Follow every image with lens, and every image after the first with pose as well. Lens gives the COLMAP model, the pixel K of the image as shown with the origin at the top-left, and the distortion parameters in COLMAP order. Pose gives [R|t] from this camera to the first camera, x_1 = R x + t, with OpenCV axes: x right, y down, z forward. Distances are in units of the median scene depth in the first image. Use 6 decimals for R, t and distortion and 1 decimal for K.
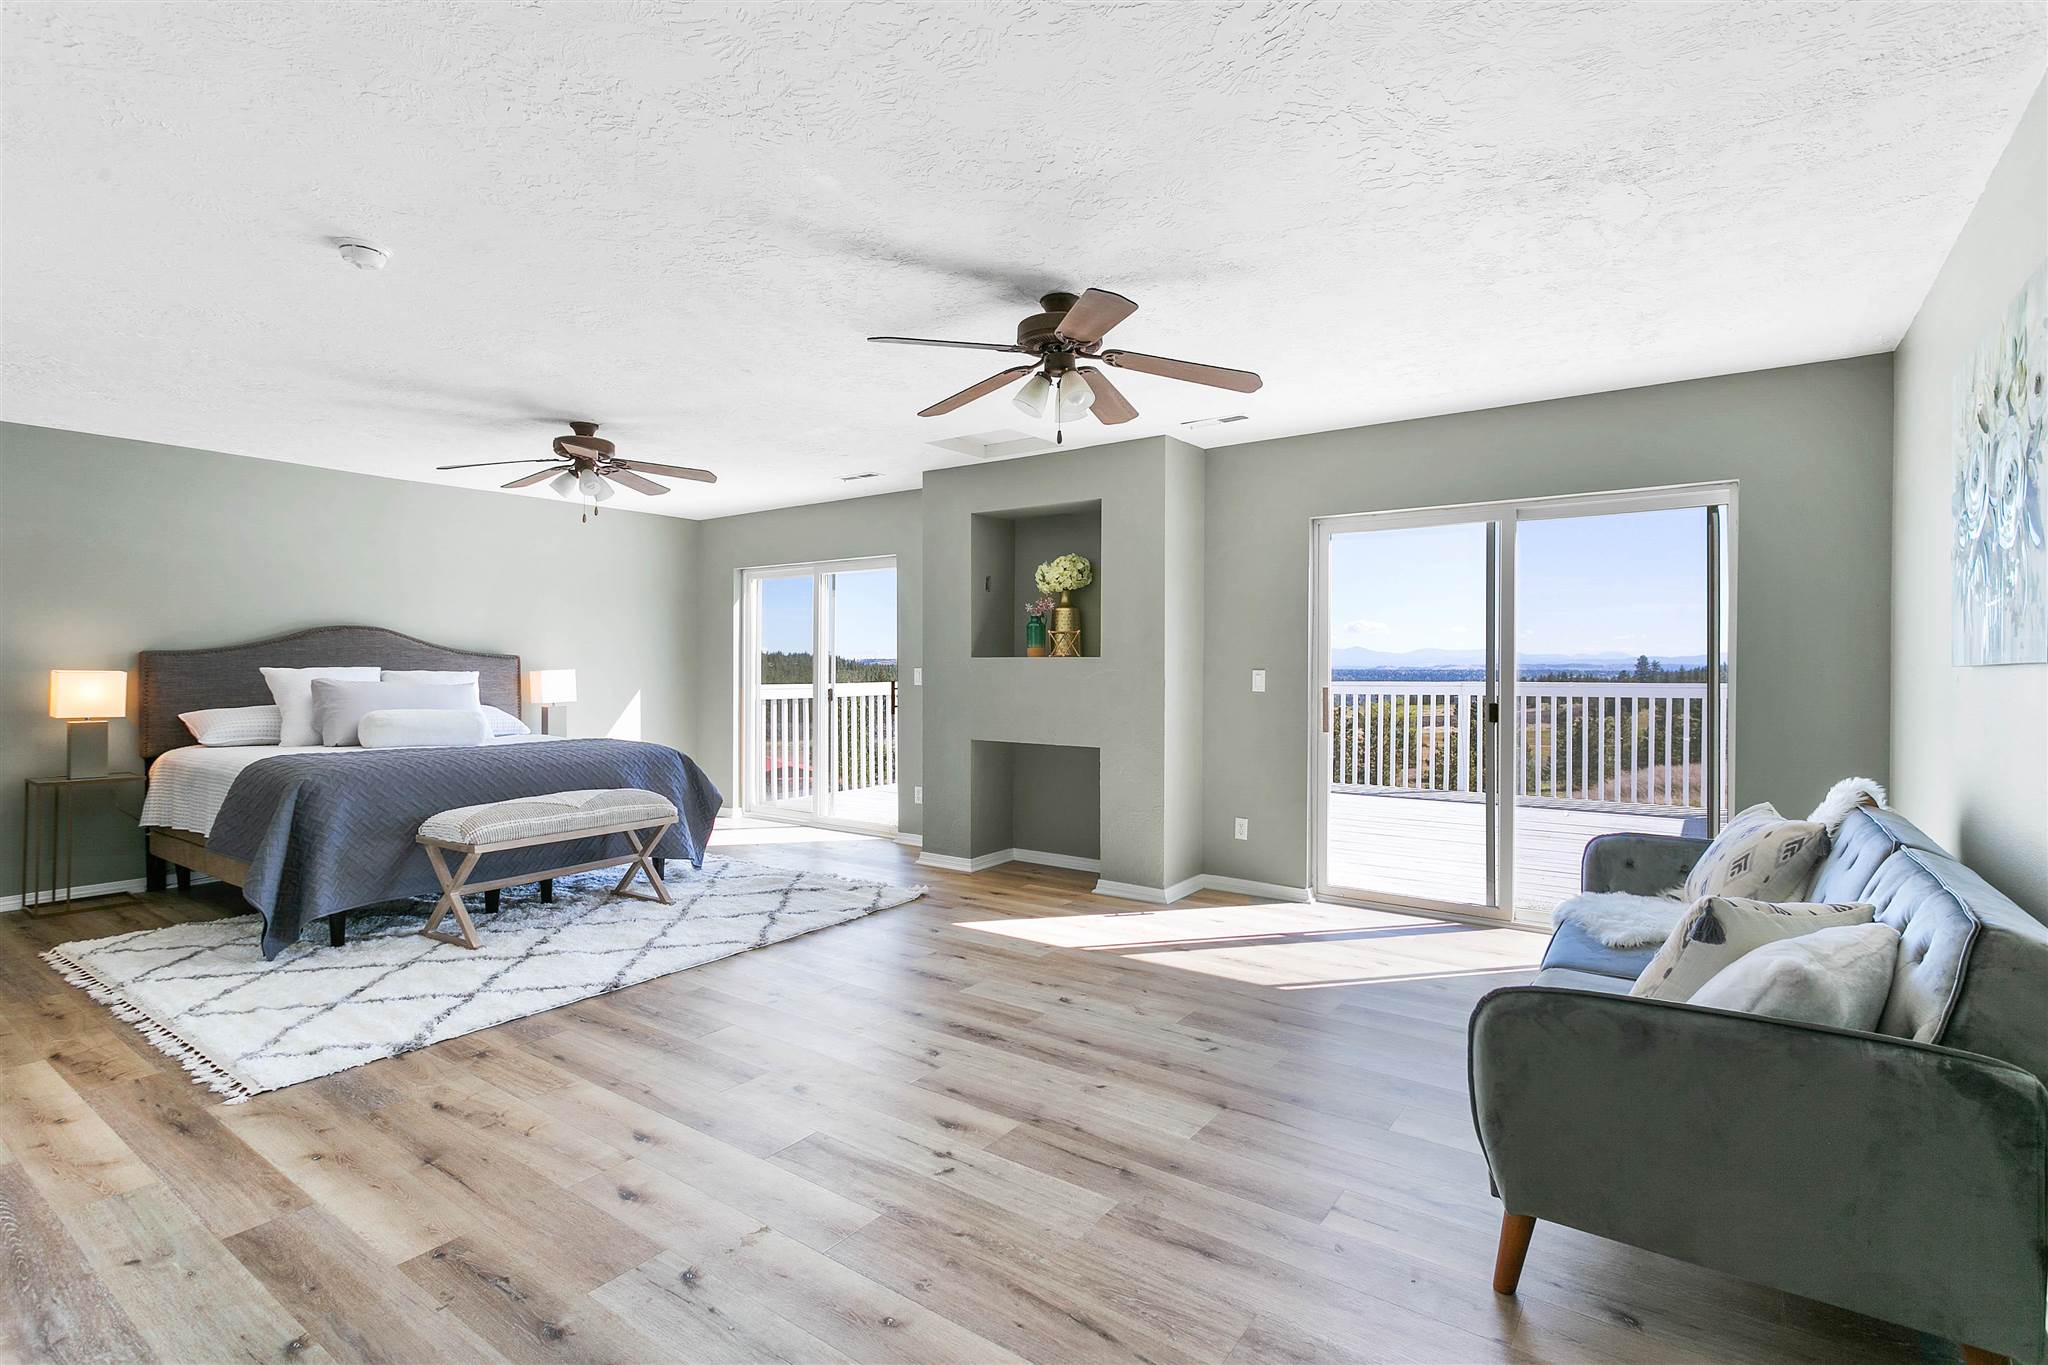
lens RADIAL K [[970.7, 0, 1023.3], [0, 970.7, 667.7], [0, 0, 1]] dist [-0.002836, 0.003393]
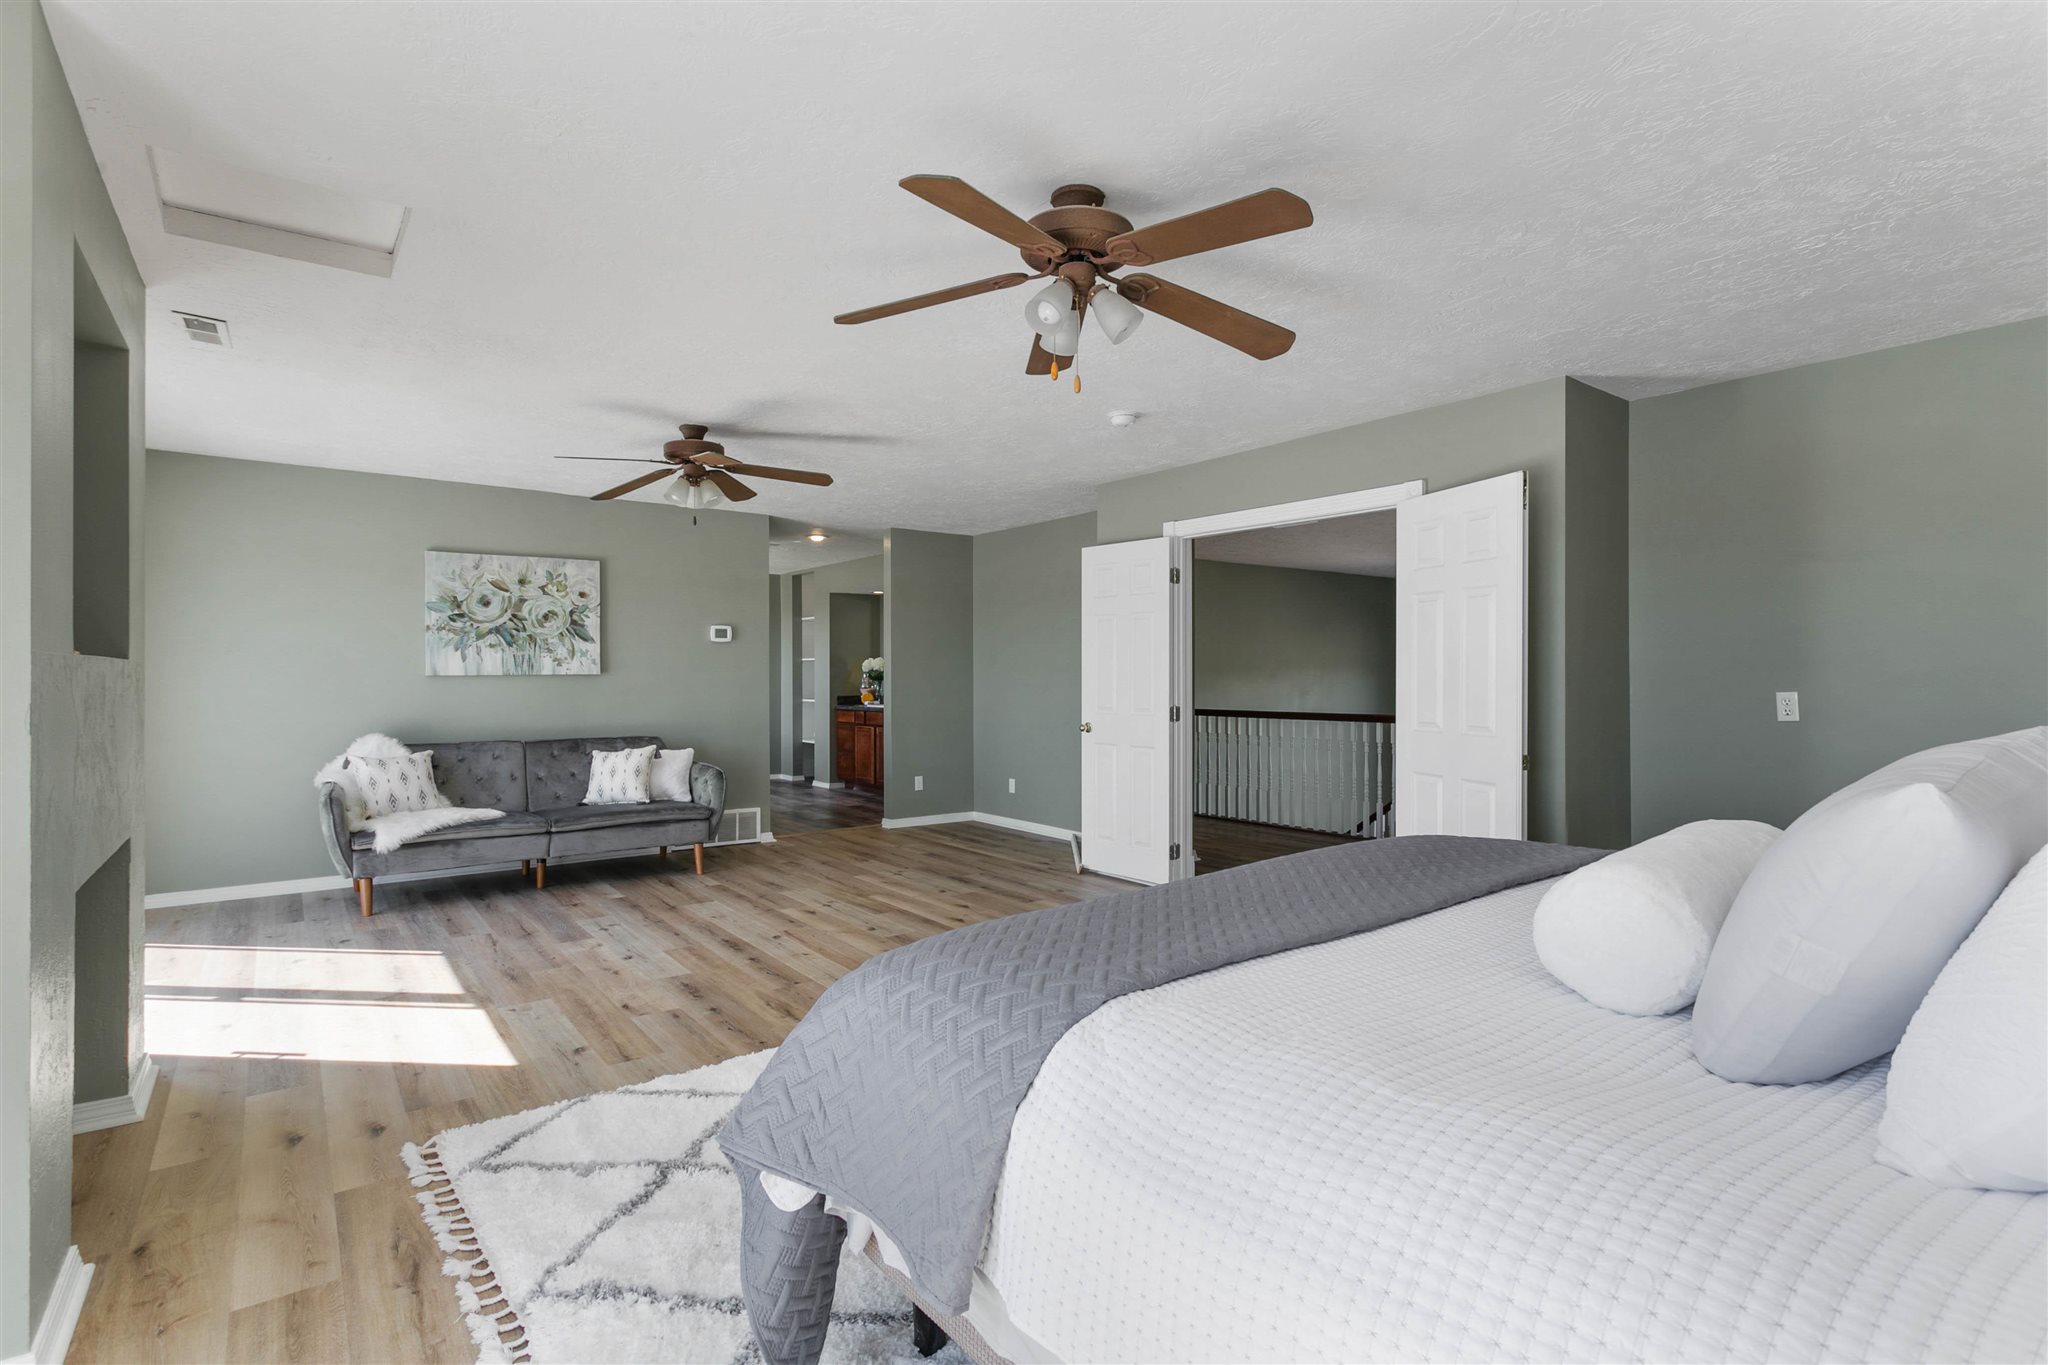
lens RADIAL K [[966.7, 0, 1020.5], [0, 966.7, 700.7], [0, 0, 1]] dist [0.002690, 0.000265]
pose [[-0.953485, -0.014488, 0.301093, -0.557540], [-0.003974, 0.999362, 0.035503, -0.010918], [-0.301415, 0.032655, -0.952934, 1.435821]]
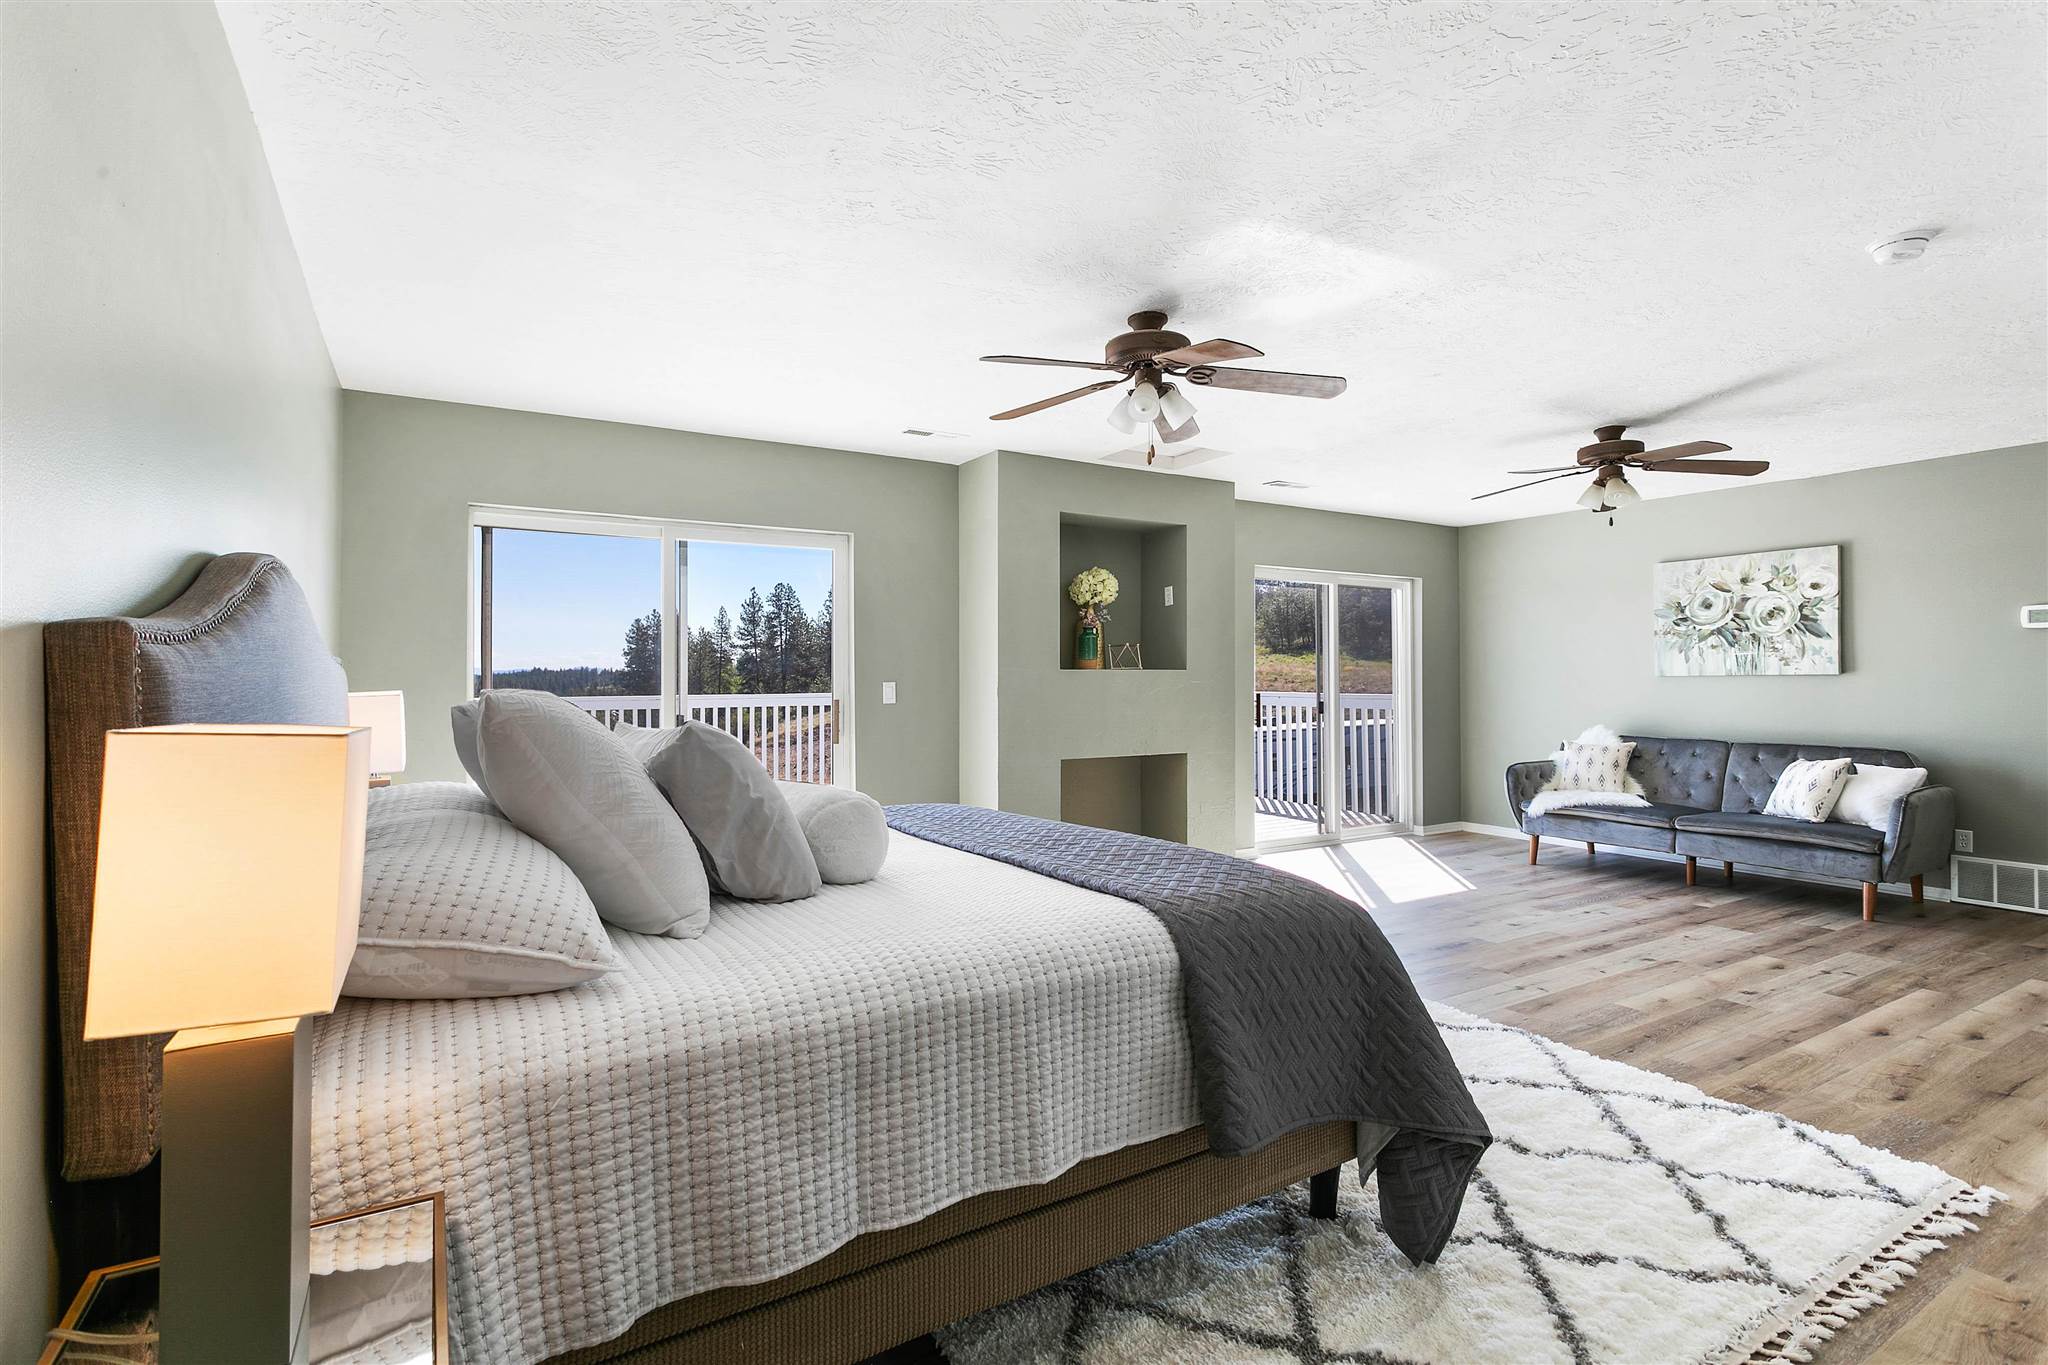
lens RADIAL K [[970.7, 0, 1019.5], [0, 970.7, 680.0], [0, 0, 1]] dist [-0.002836, 0.003393]
pose [[0.398681, -0.007798, 0.917057, -1.057832], [0.009269, 0.999947, 0.004473, -0.005289], [-0.917043, 0.006717, 0.398732, 0.792975]]
